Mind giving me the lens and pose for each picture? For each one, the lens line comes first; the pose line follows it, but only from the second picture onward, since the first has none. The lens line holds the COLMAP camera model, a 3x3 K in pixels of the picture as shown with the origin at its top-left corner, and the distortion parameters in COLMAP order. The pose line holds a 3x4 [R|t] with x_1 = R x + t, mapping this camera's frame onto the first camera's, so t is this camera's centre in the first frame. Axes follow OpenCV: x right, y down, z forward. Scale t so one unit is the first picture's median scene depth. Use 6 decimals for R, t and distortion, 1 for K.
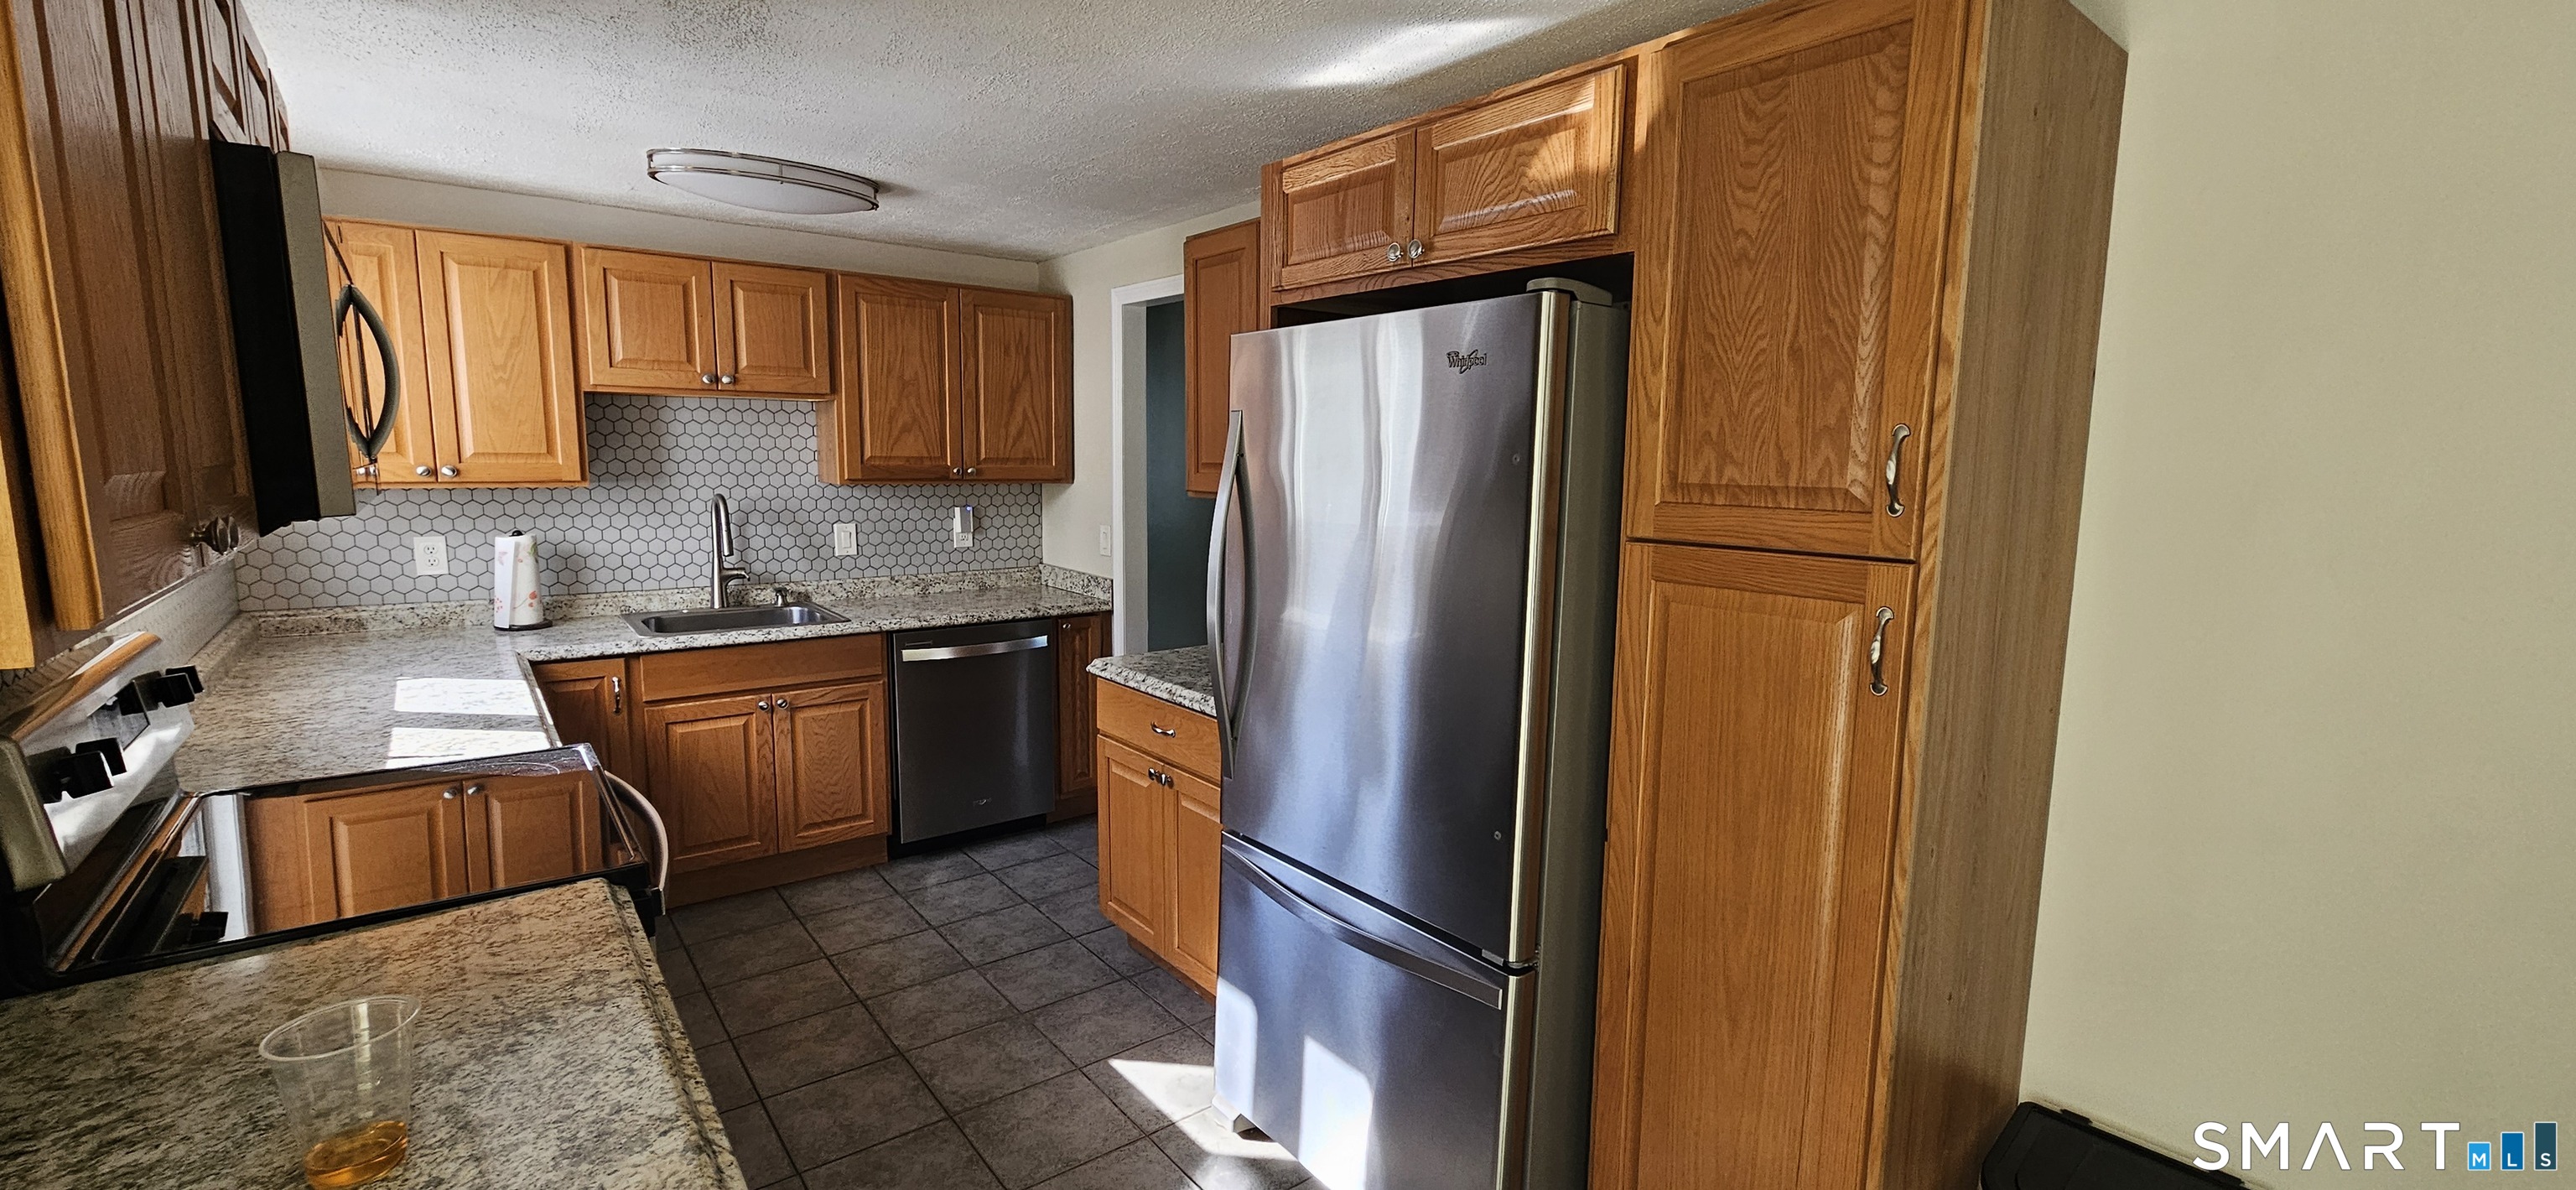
lens RADIAL K [[1052.5, 0, 1283.7], [0, 1052.5, 587.5], [0, 0, 1]] dist [-0.000798, 0.000833]
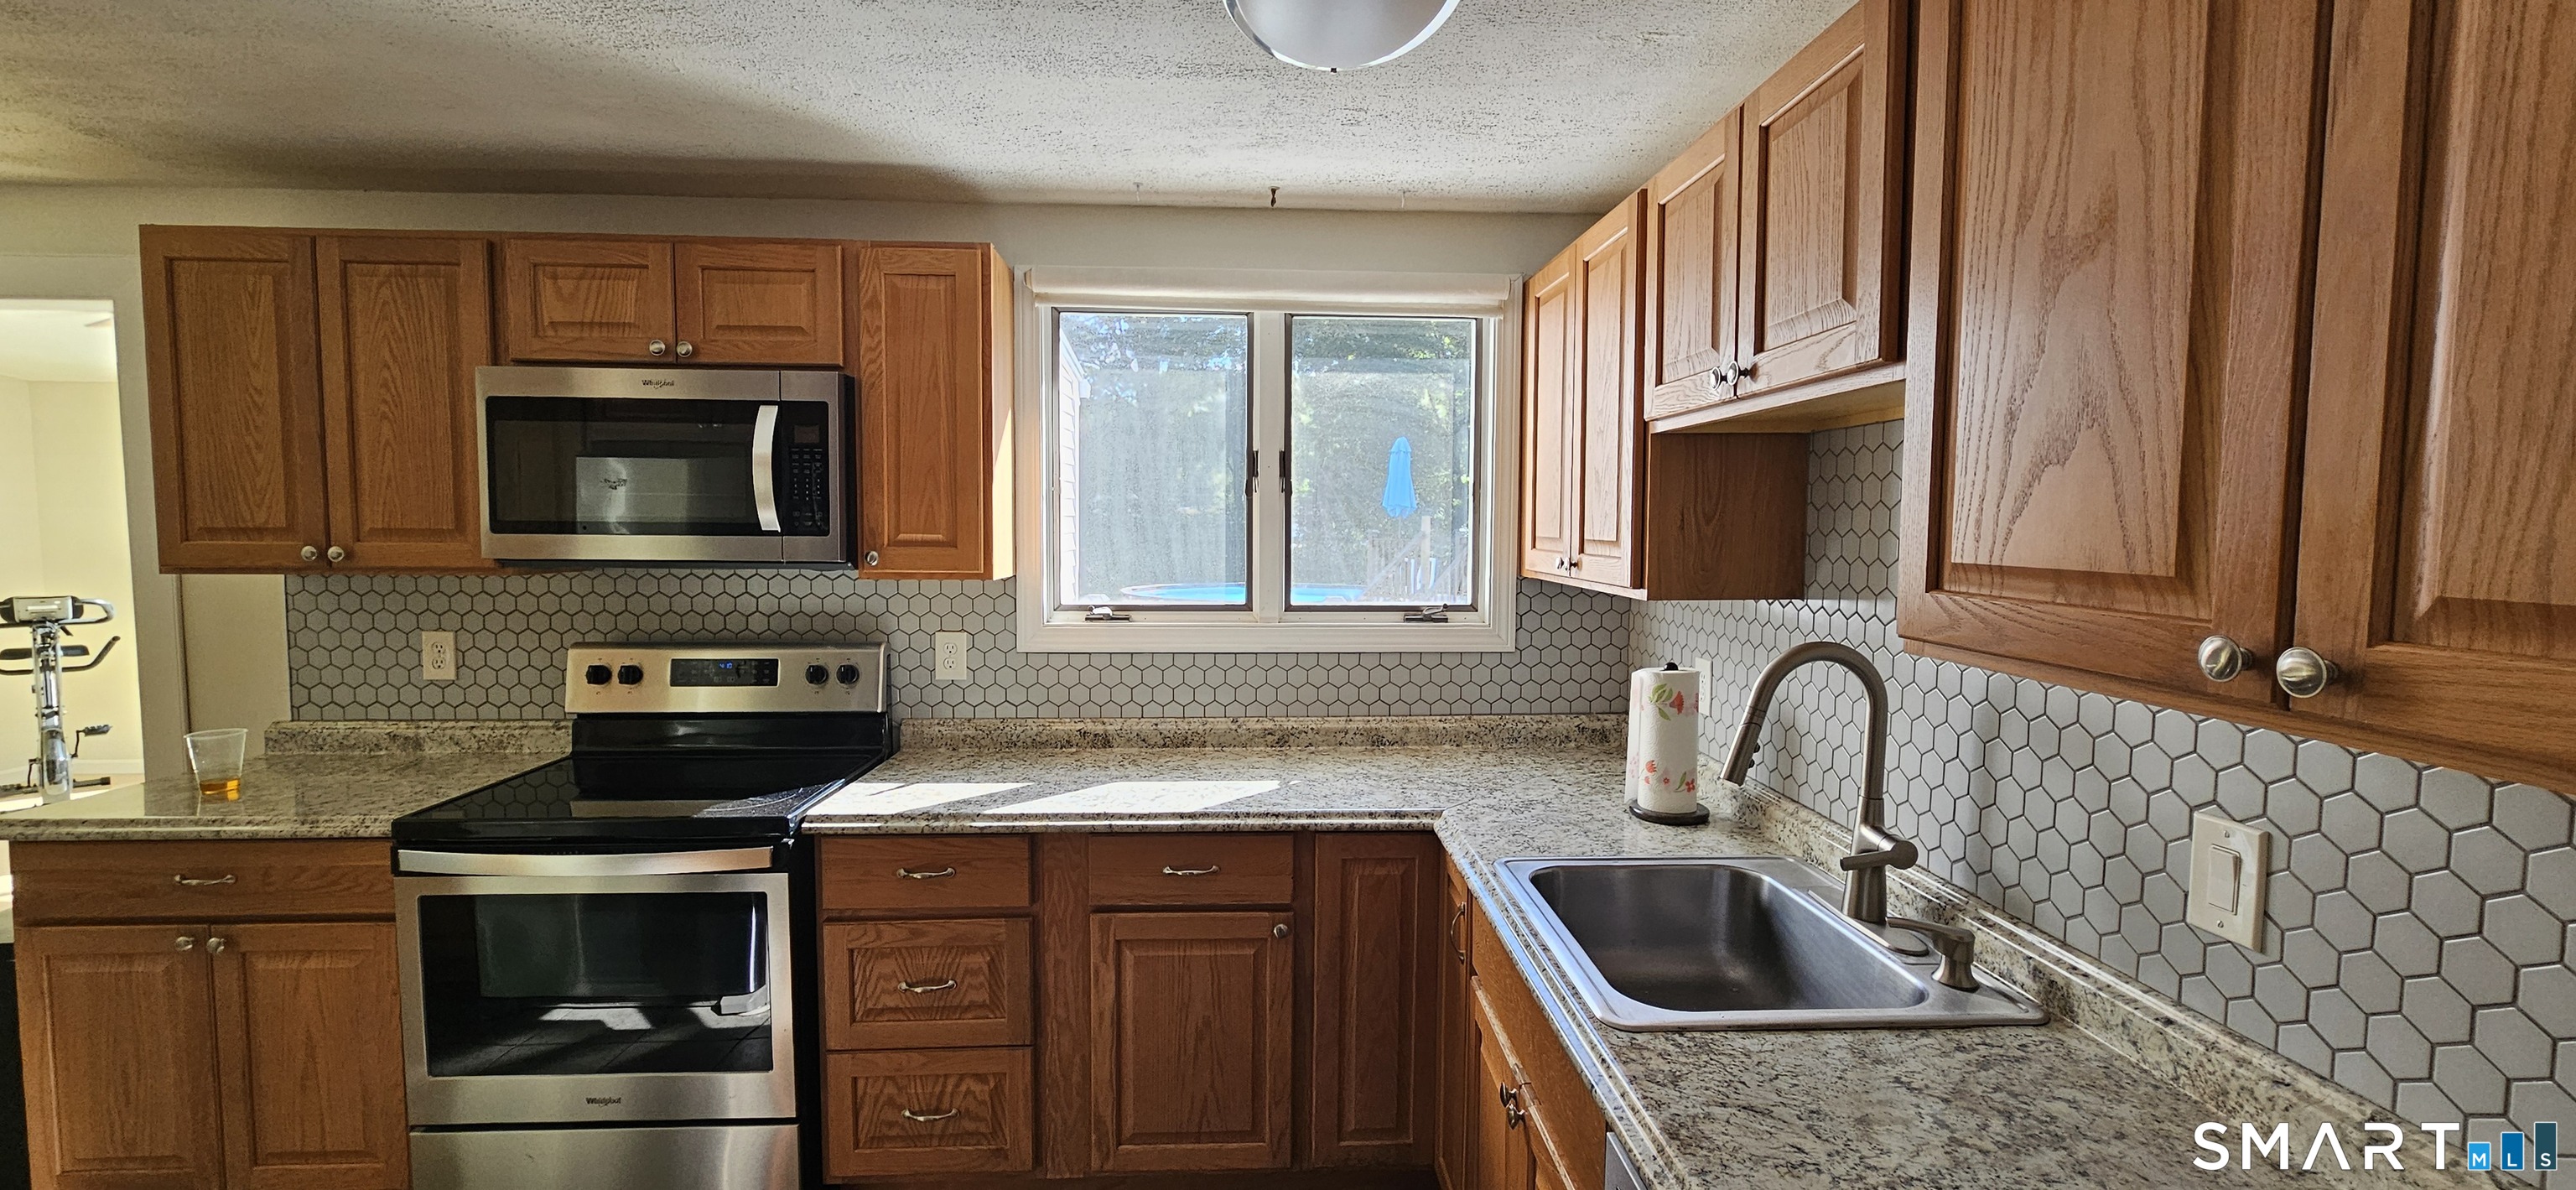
lens RADIAL K [[1052.5, 0, 1283.7], [0, 1052.5, 587.5], [0, 0, 1]] dist [-0.000798, 0.000833]
pose [[-0.592079, 0.033911, -0.805166, -0.069636], [-0.117329, 0.984841, 0.127756, -0.134786], [0.797293, 0.170111, -0.579125, 1.035586]]
